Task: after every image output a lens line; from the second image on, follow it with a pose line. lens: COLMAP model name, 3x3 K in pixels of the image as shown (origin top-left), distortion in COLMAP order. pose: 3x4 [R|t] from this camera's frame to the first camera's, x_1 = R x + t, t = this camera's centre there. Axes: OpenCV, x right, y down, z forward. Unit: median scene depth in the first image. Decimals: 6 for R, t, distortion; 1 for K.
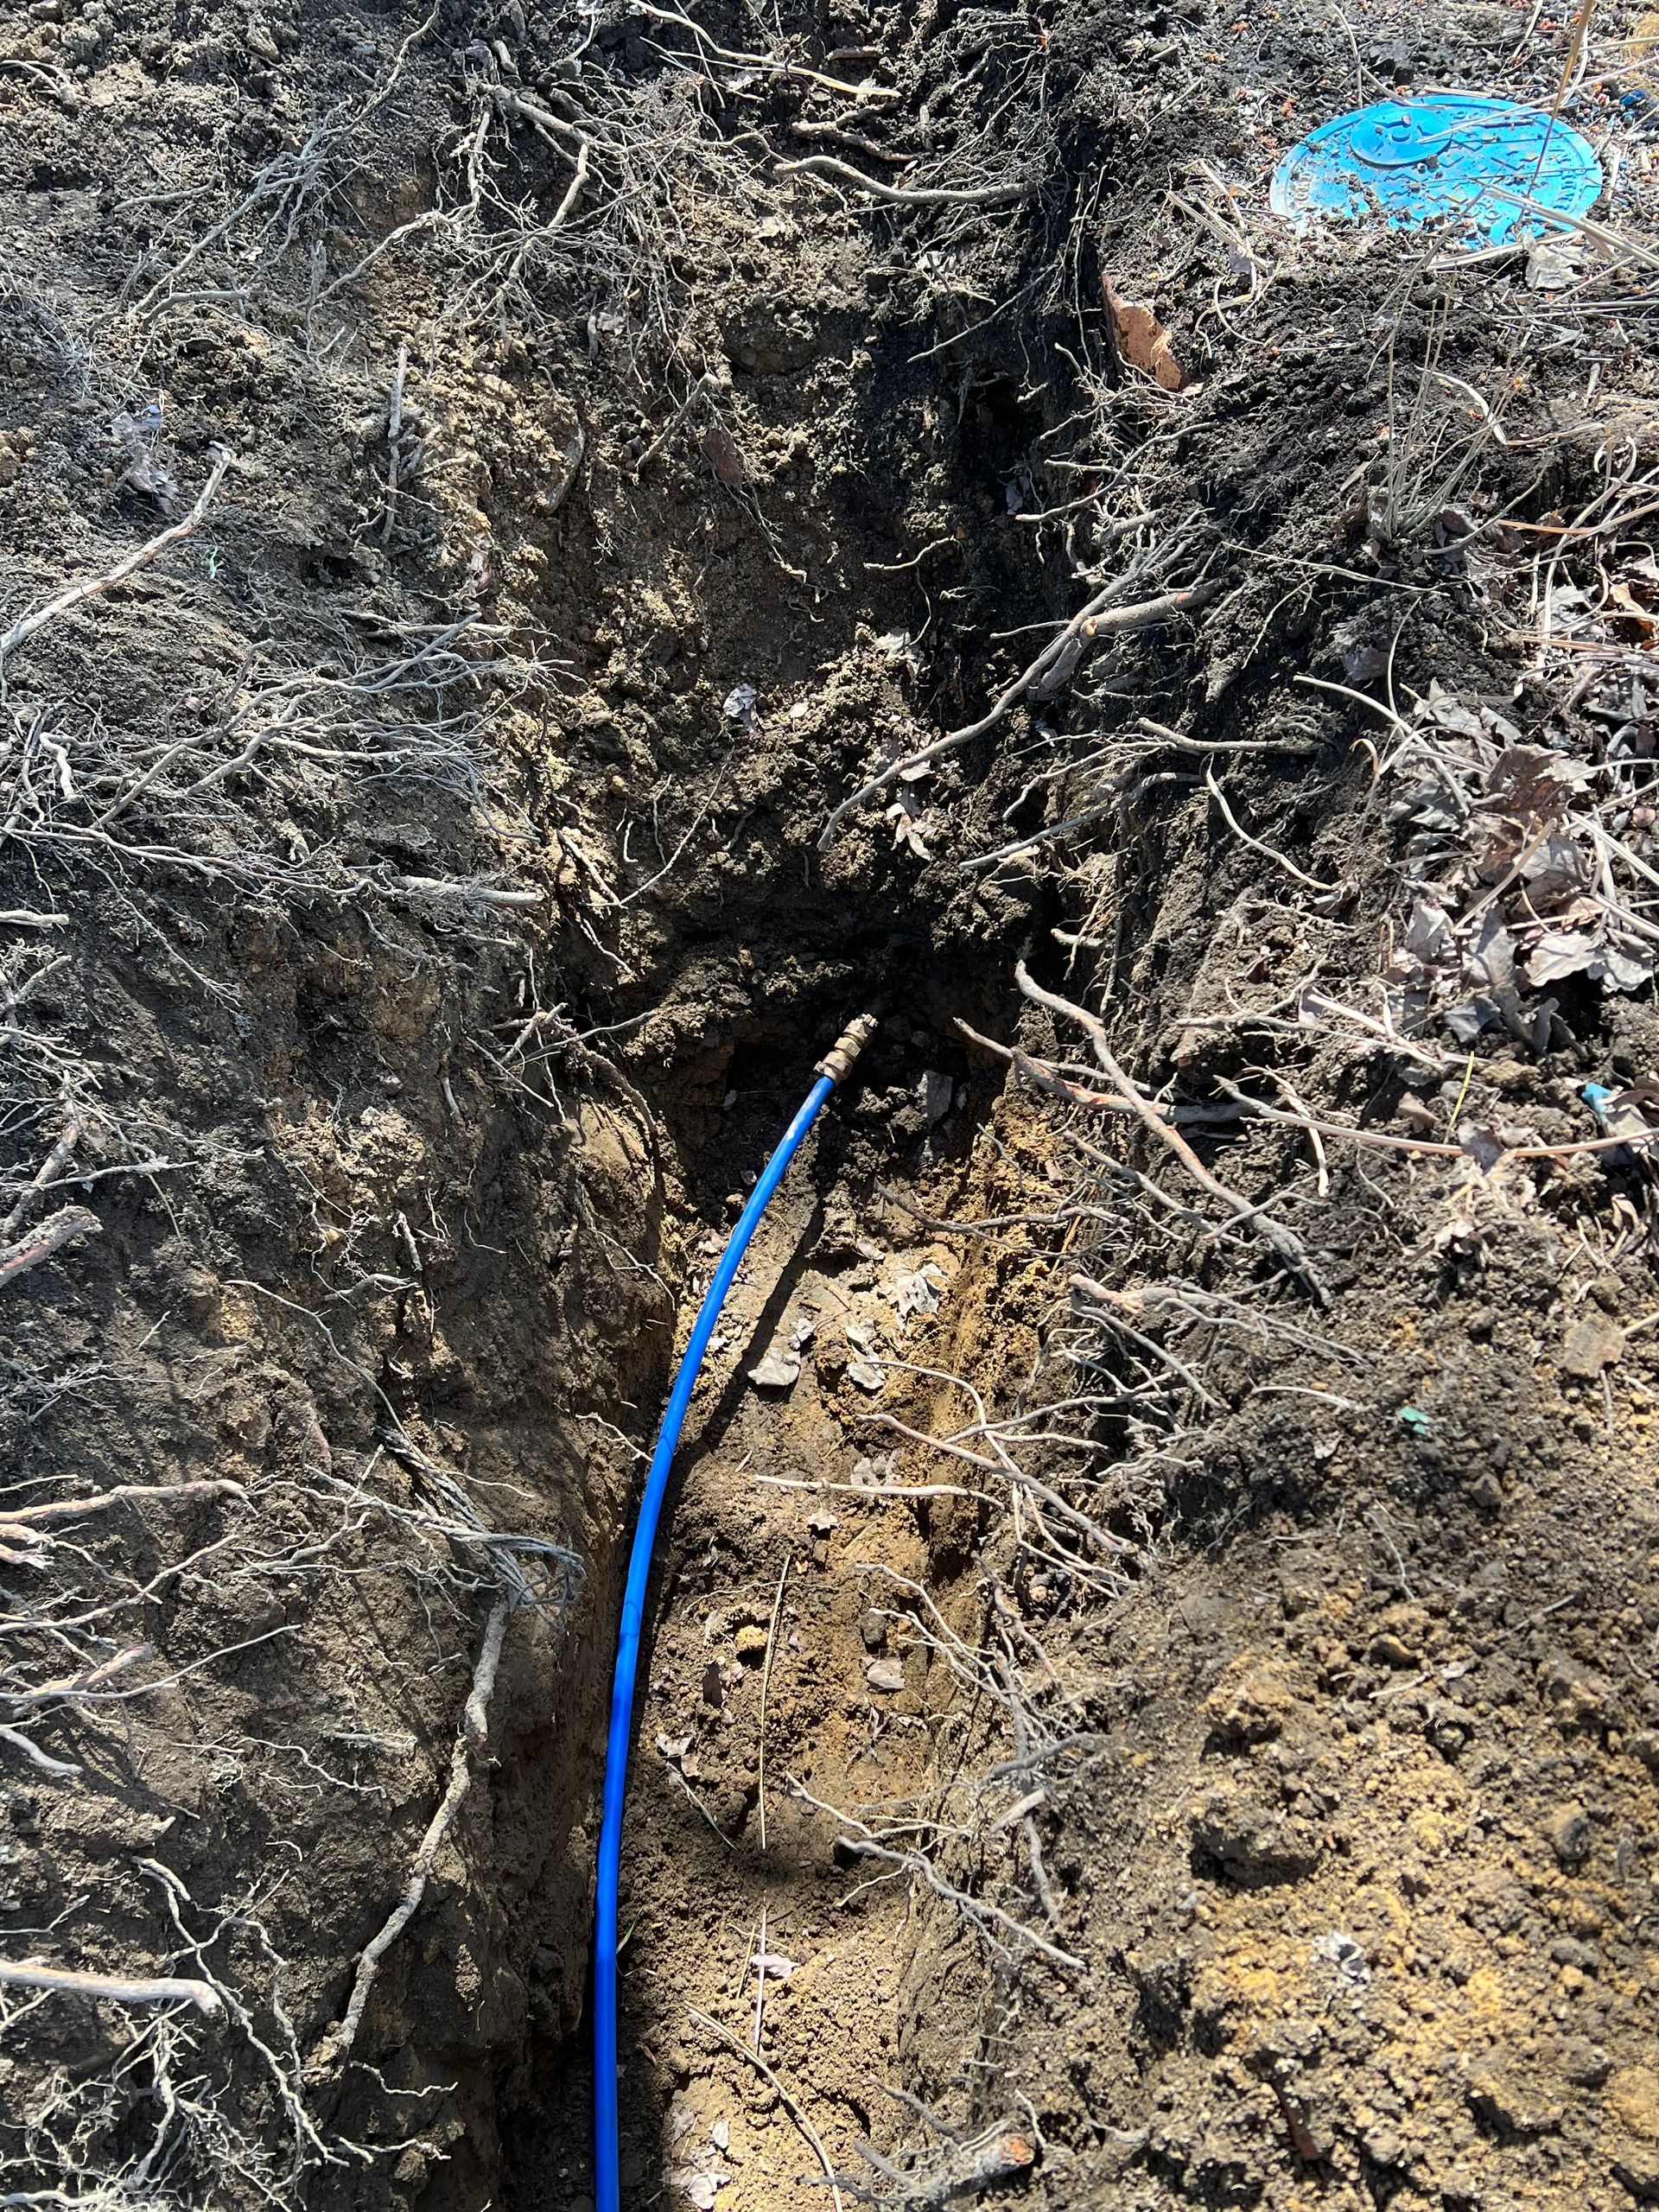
lens RADIAL K [[2004.2, 0, 835.2], [0, 2004.2, 1255.0], [0, 0, 1]] dist [0.126346, -0.129071]
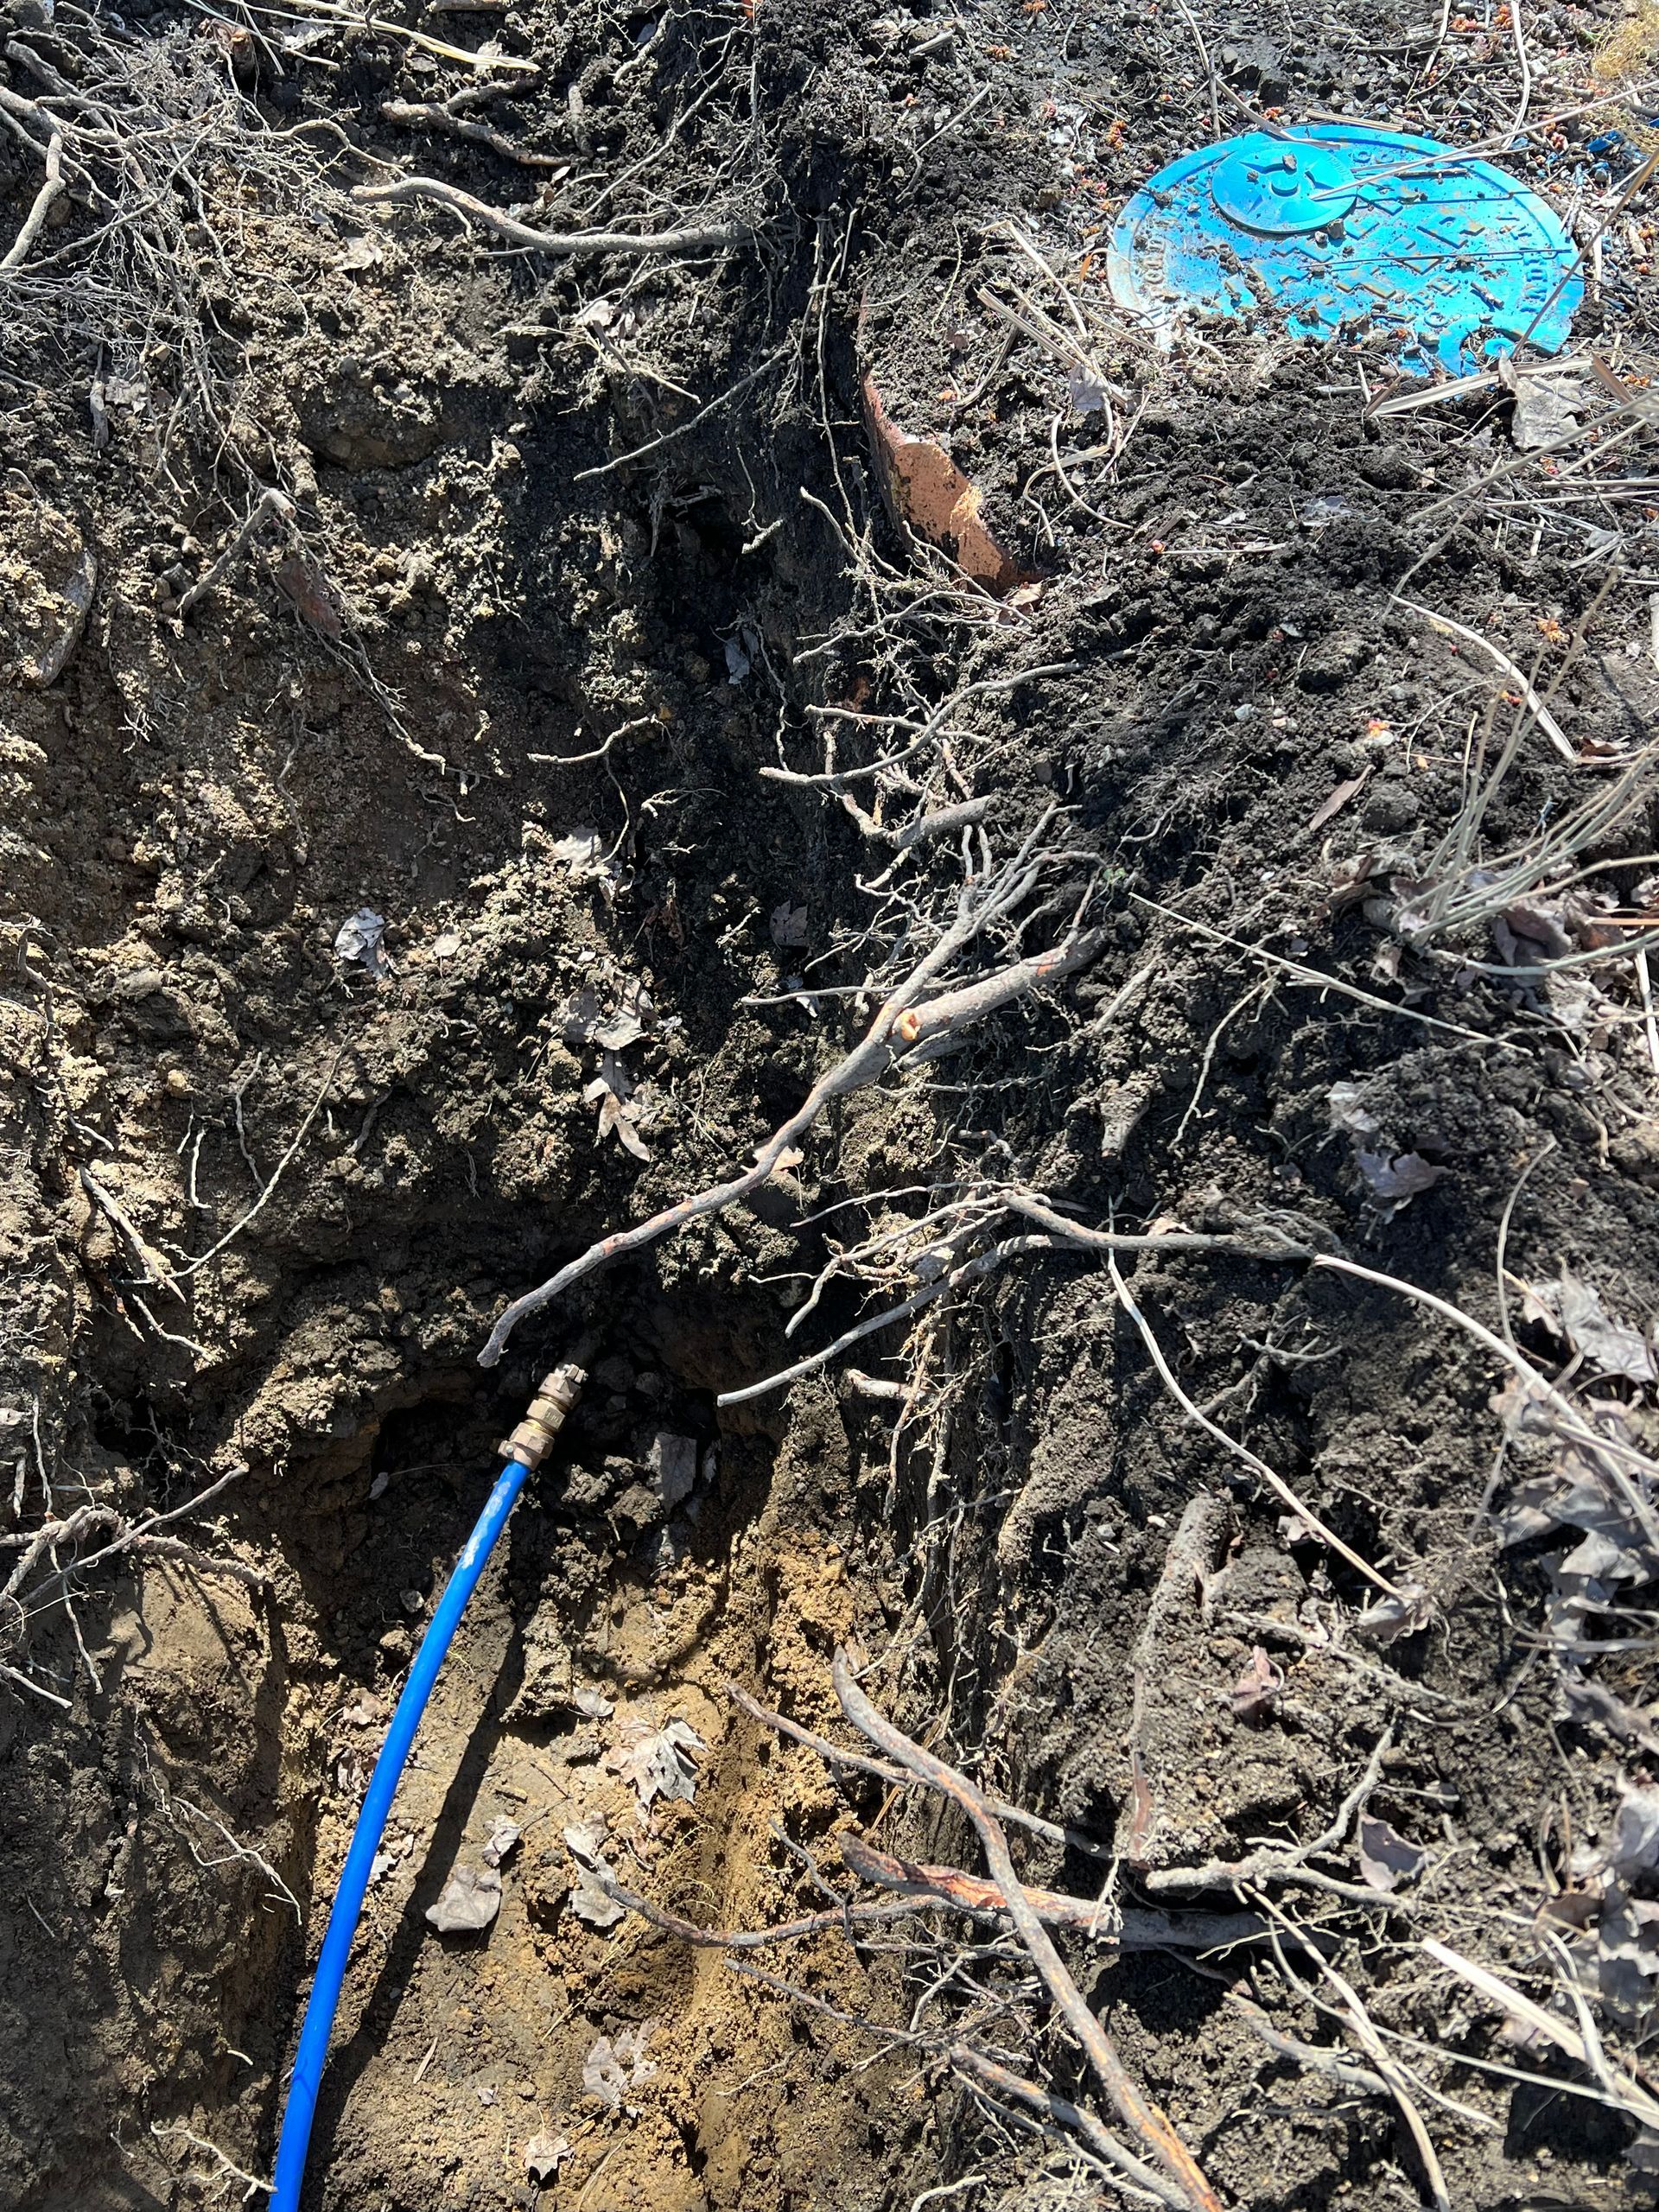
lens RADIAL K [[1823.8, 0, 833.8], [0, 1823.8, 1108.6], [0, 0, 1]] dist [0.076050, -0.091175]
pose [[0.986121, -0.057702, 0.155679, 0.012337], [0.050736, 0.997541, 0.048358, -0.241240], [-0.158087, -0.039789, 0.986623, 0.356667]]
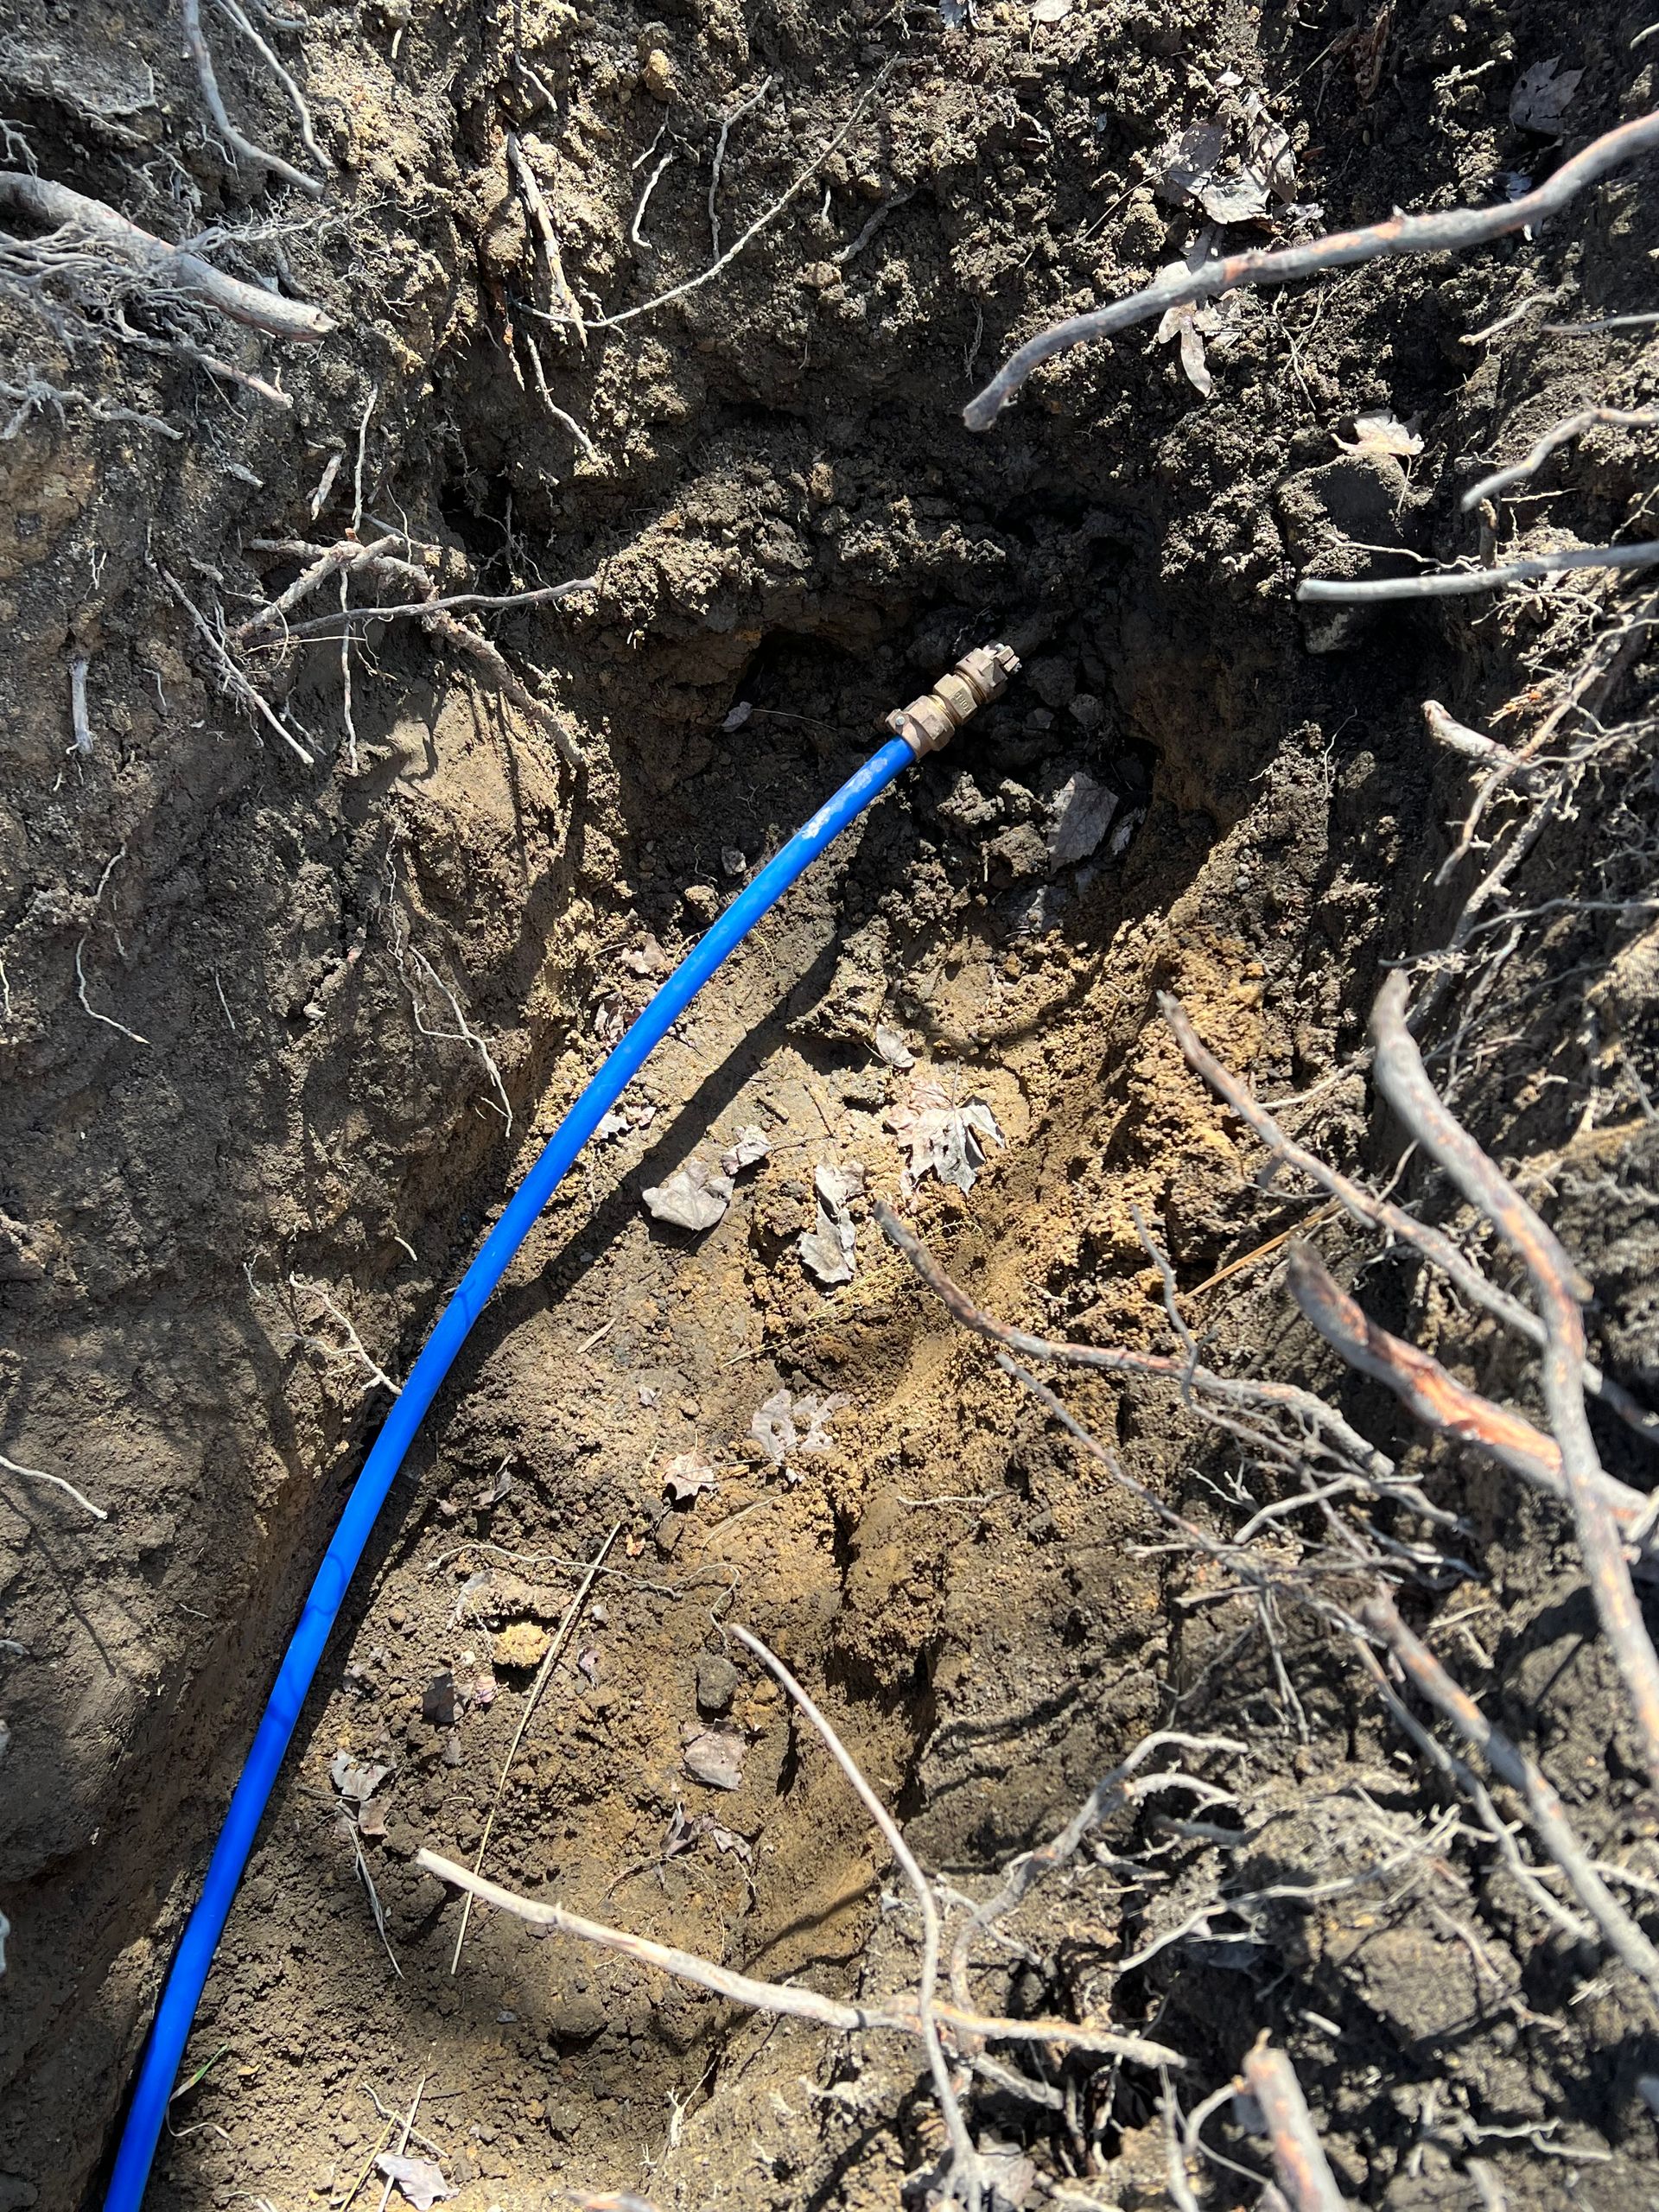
lens RADIAL K [[1708.0, 0, 843.3], [0, 1708.0, 1088.8], [0, 0, 1]] dist [0.089448, -0.160073]
pose [[0.961728, 0.273881, 0.008263, 0.002177], [-0.263204, 0.915011, 0.305744, -0.143969], [0.076177, -0.296217, 0.952078, 0.516495]]
